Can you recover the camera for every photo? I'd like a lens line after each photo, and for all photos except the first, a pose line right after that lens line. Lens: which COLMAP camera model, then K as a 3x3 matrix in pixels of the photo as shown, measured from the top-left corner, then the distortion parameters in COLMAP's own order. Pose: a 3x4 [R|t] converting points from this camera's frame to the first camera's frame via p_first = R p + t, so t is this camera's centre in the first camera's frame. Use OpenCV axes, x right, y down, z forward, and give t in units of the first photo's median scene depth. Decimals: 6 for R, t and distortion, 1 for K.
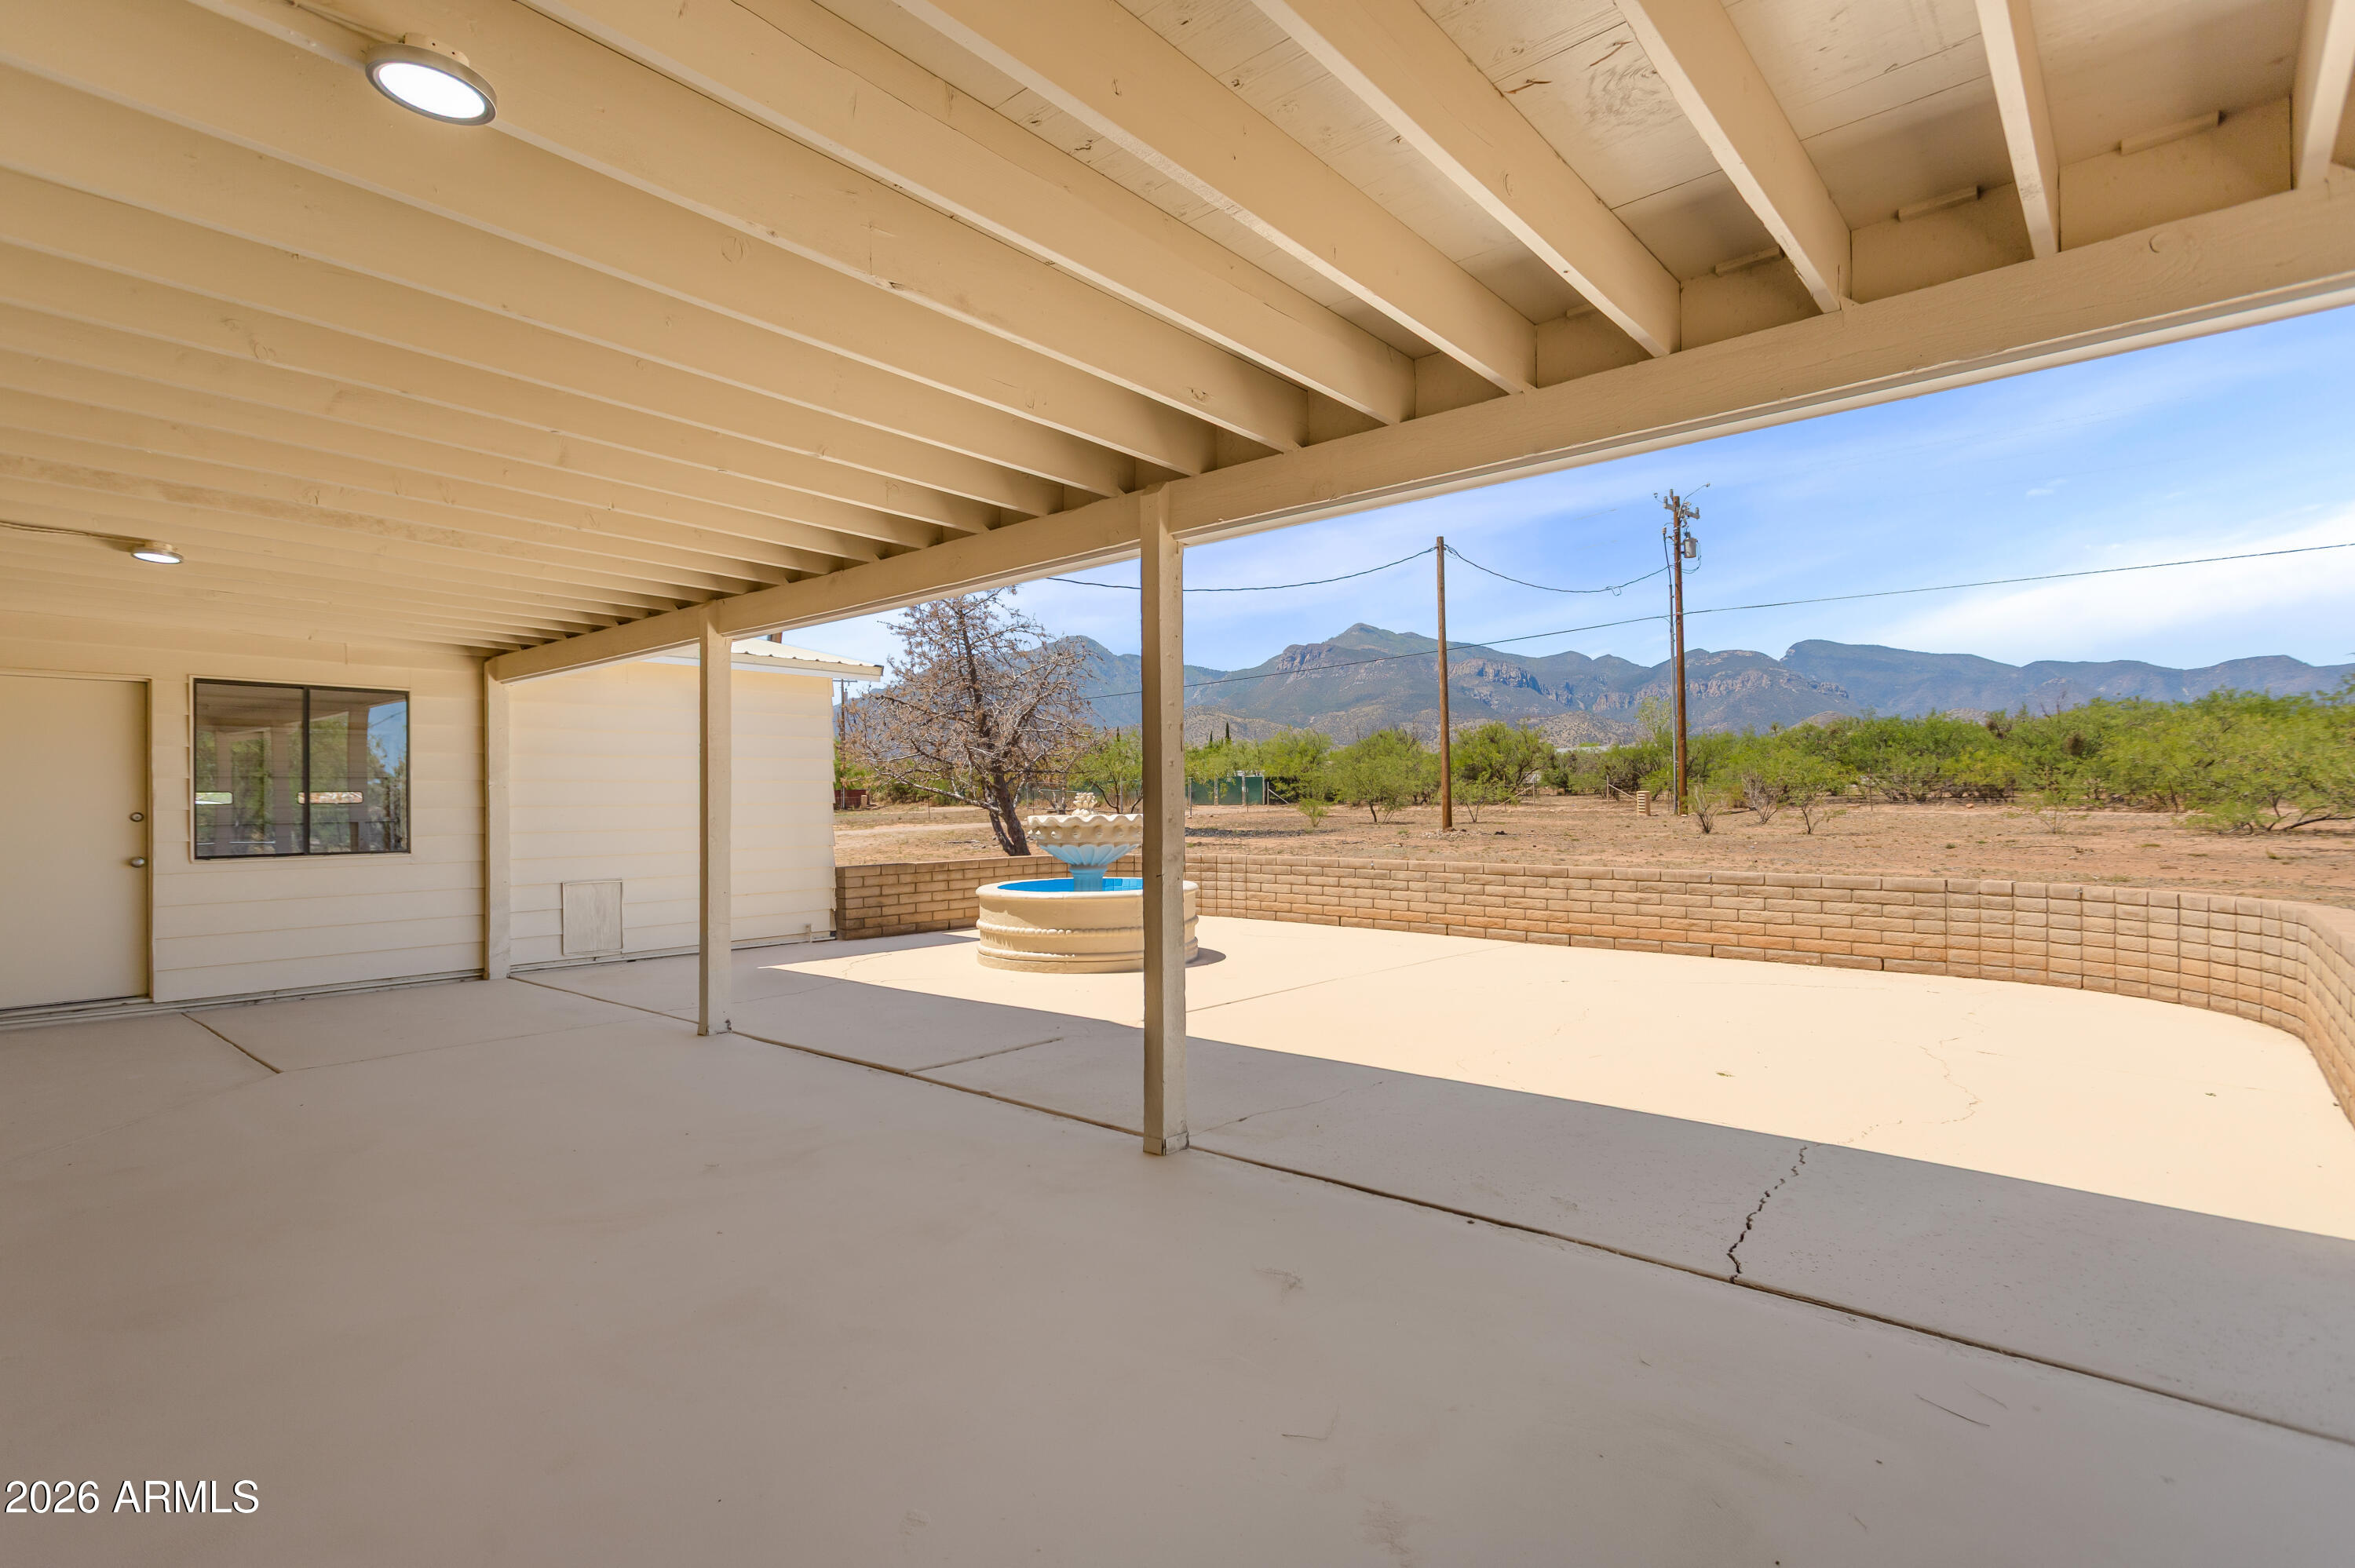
lens RADIAL K [[1145.0, 0, 1181.9], [0, 1145.0, 811.5], [0, 0, 1]] dist [0.006634, 0.001241]
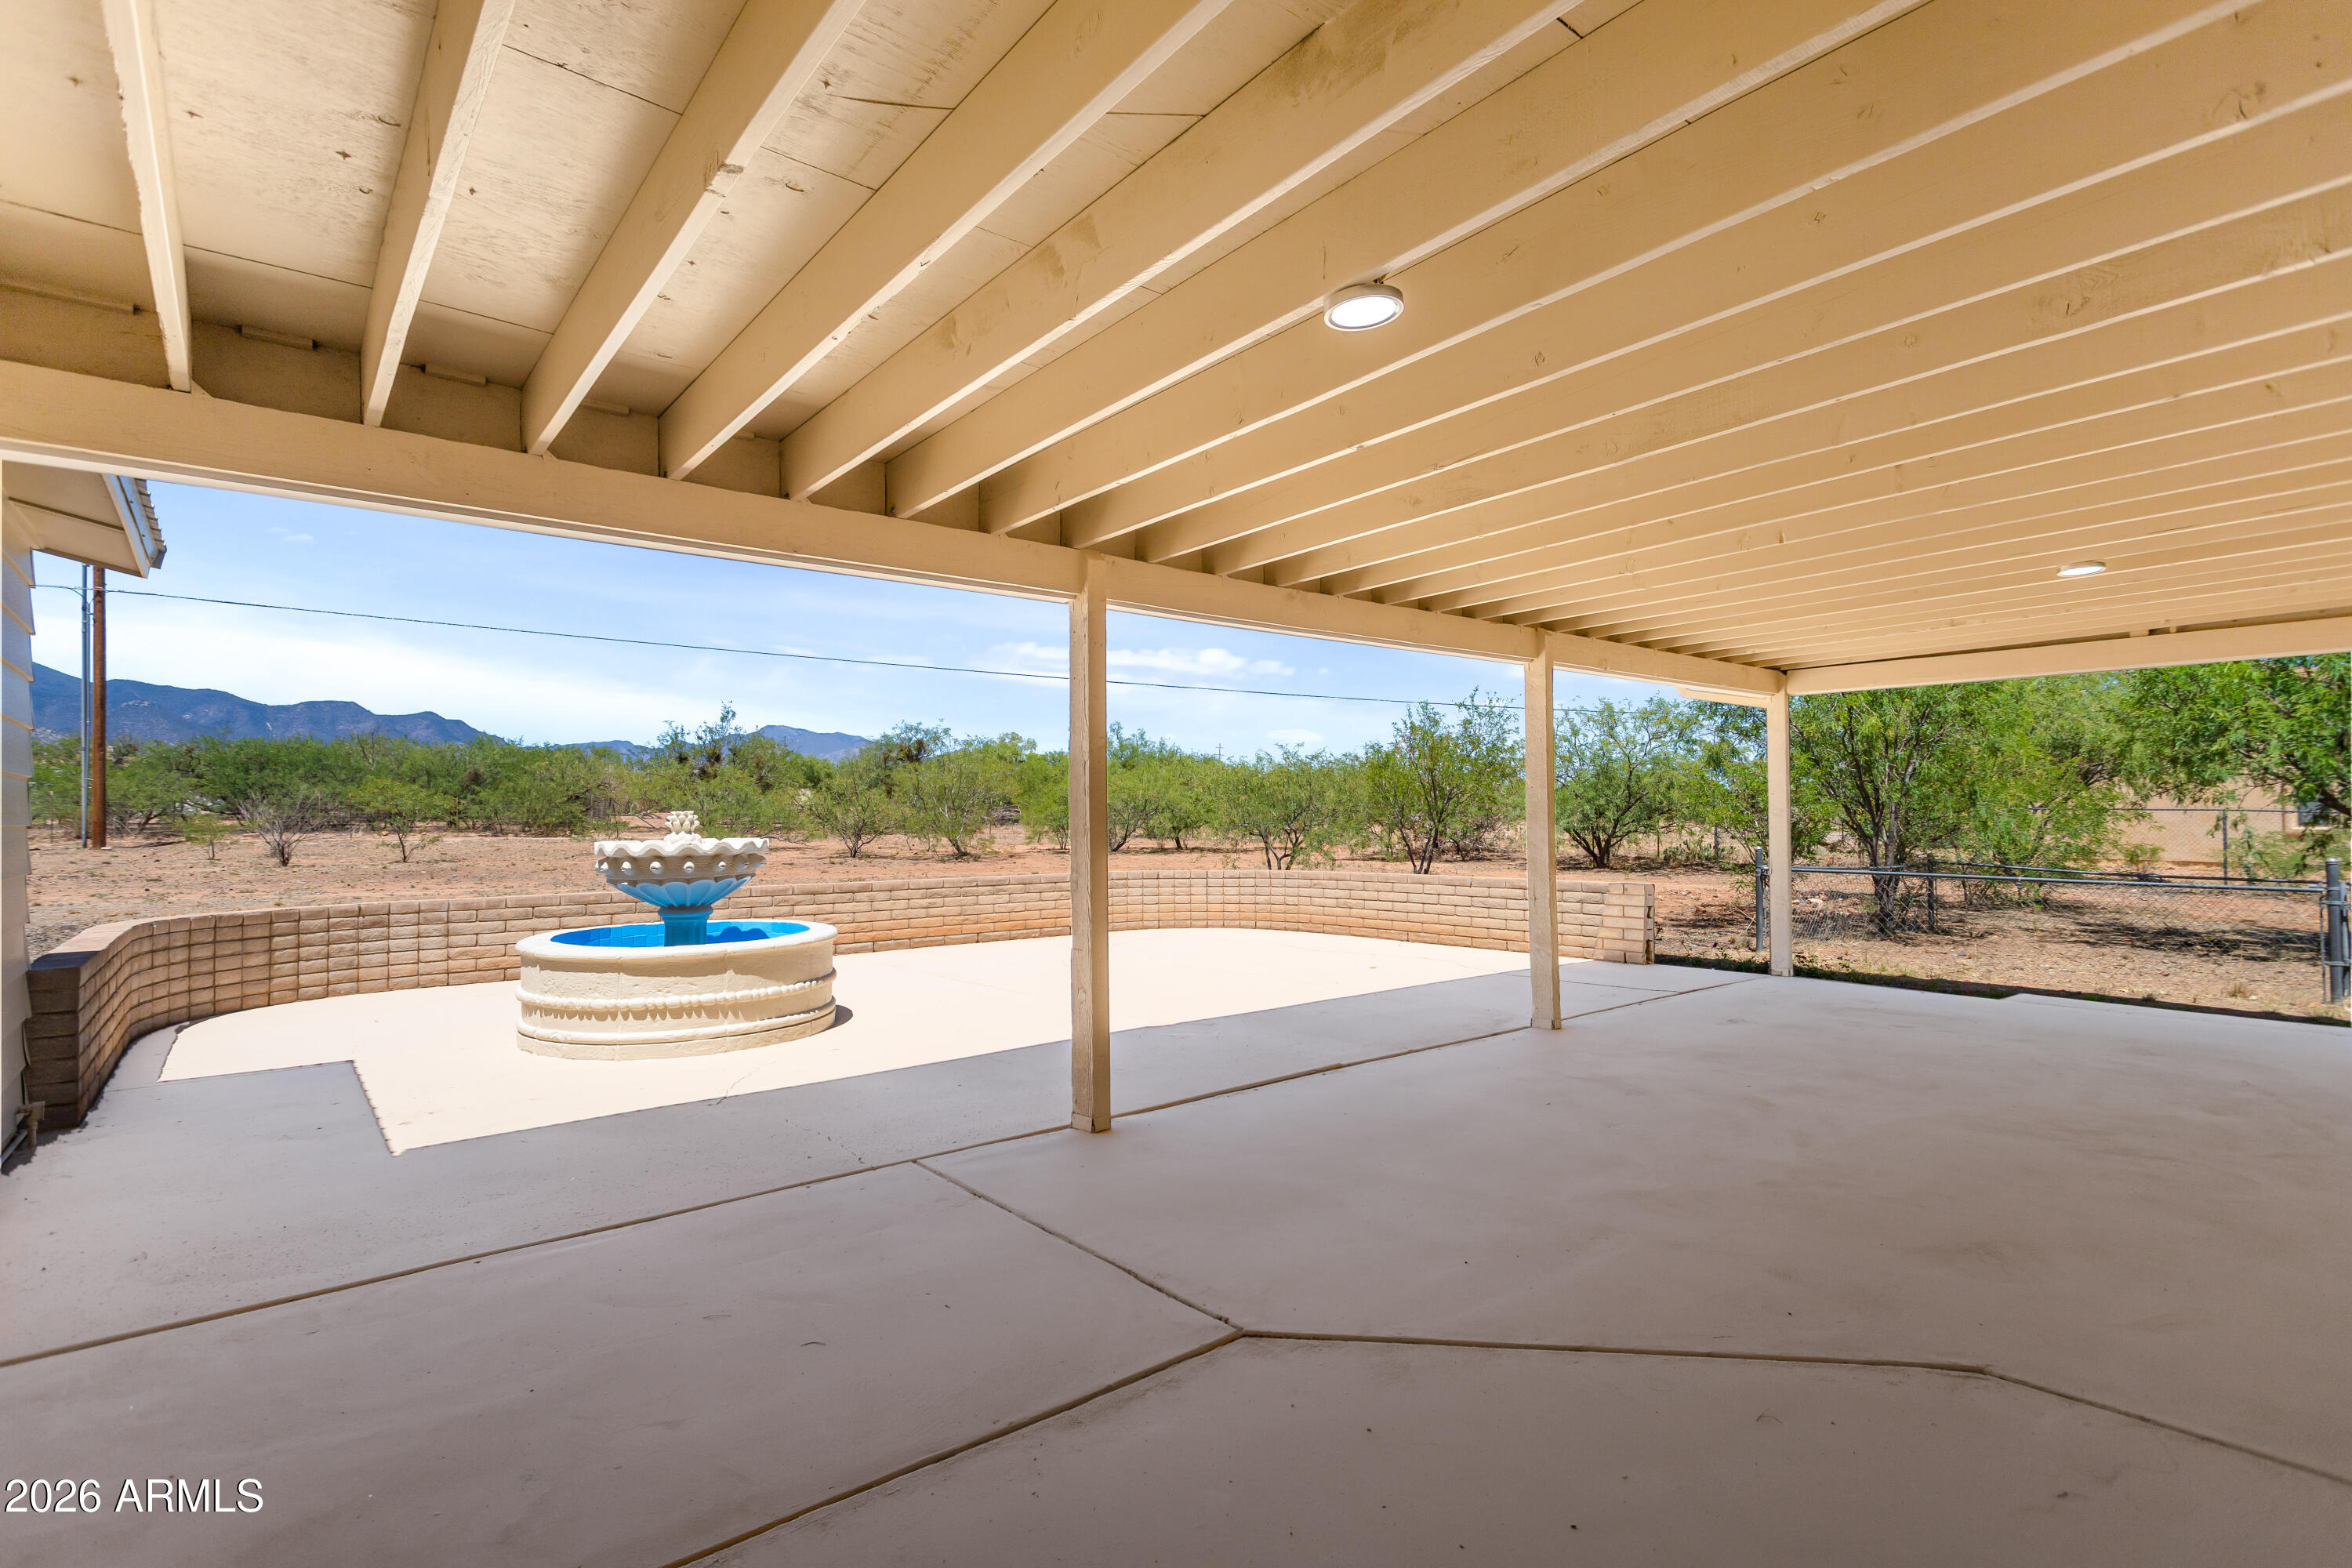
lens RADIAL K [[1113.3, 0, 1186.2], [0, 1113.3, 789.4], [0, 0, 1]] dist [0.000178, 0.000838]
pose [[0.165762, 0.031785, 0.985653, -0.750796], [0.013620, 0.999311, -0.034516, -0.000753], [-0.986072, 0.019146, 0.165215, 0.549965]]
